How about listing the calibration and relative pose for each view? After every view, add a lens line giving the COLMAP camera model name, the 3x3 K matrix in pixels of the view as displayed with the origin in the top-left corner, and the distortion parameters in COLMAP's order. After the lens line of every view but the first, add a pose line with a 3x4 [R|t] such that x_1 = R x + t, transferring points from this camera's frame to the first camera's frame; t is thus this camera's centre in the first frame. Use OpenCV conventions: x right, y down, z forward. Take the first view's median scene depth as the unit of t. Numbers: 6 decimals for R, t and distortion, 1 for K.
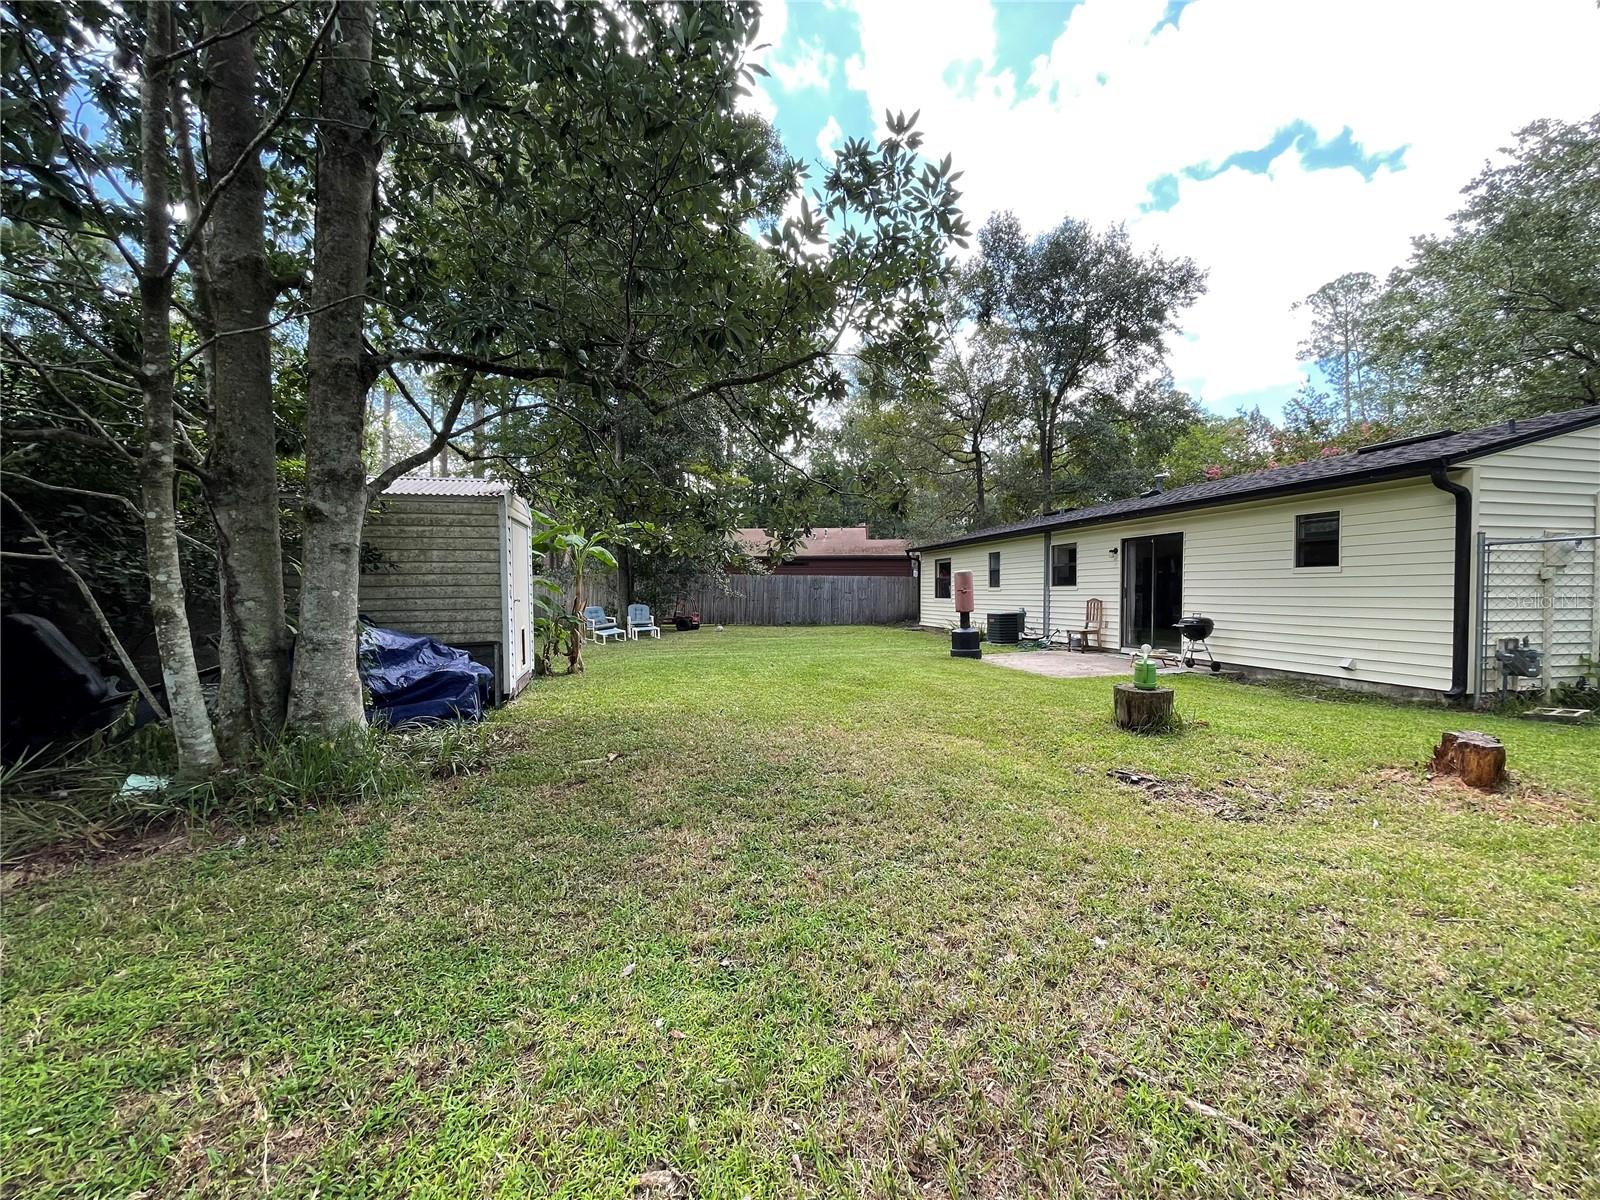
lens RADIAL K [[642.6, 0, 802.0], [0, 642.6, 604.4], [0, 0, 1]] dist [-0.006106, 0.002610]
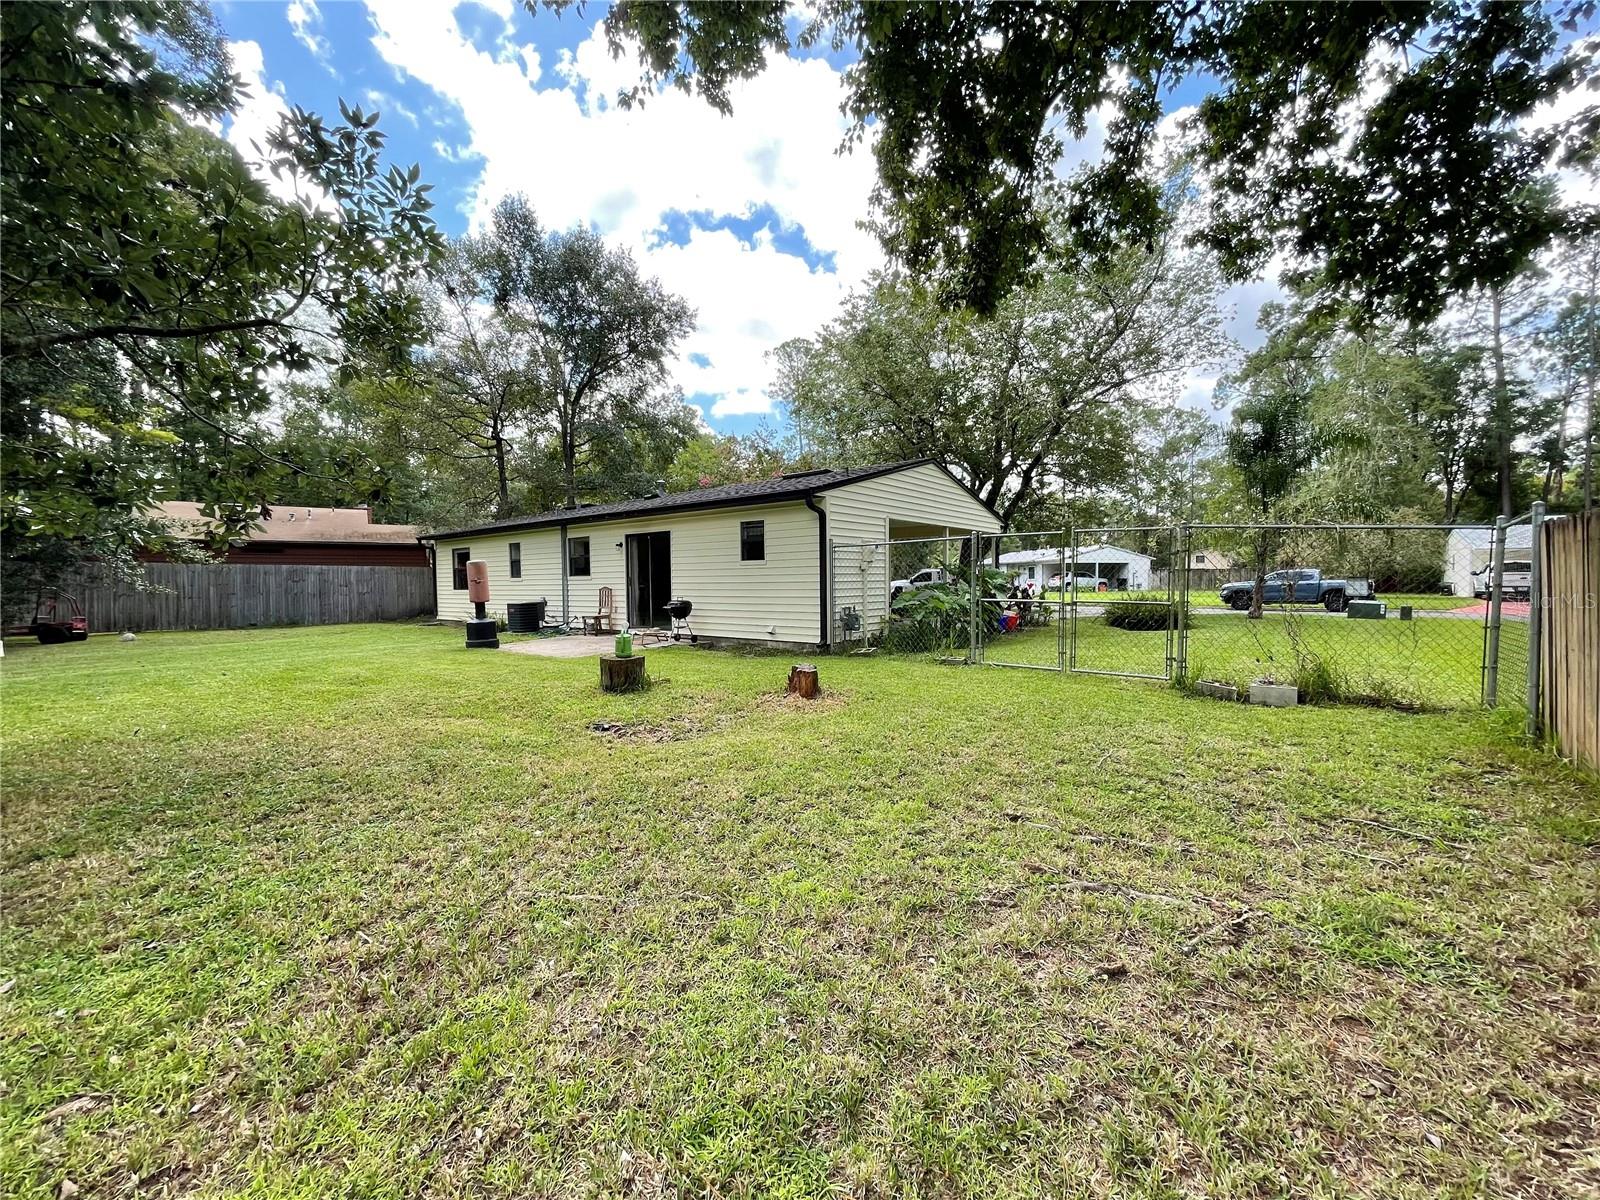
lens RADIAL K [[642.6, 0, 798.1], [0, 642.6, 607.5], [0, 0, 1]] dist [-0.006106, 0.002610]
pose [[0.776610, -0.035008, 0.629008, 0.015721], [0.023583, 0.999370, 0.026505, 0.008012], [-0.629540, -0.005750, 0.776947, -0.122236]]
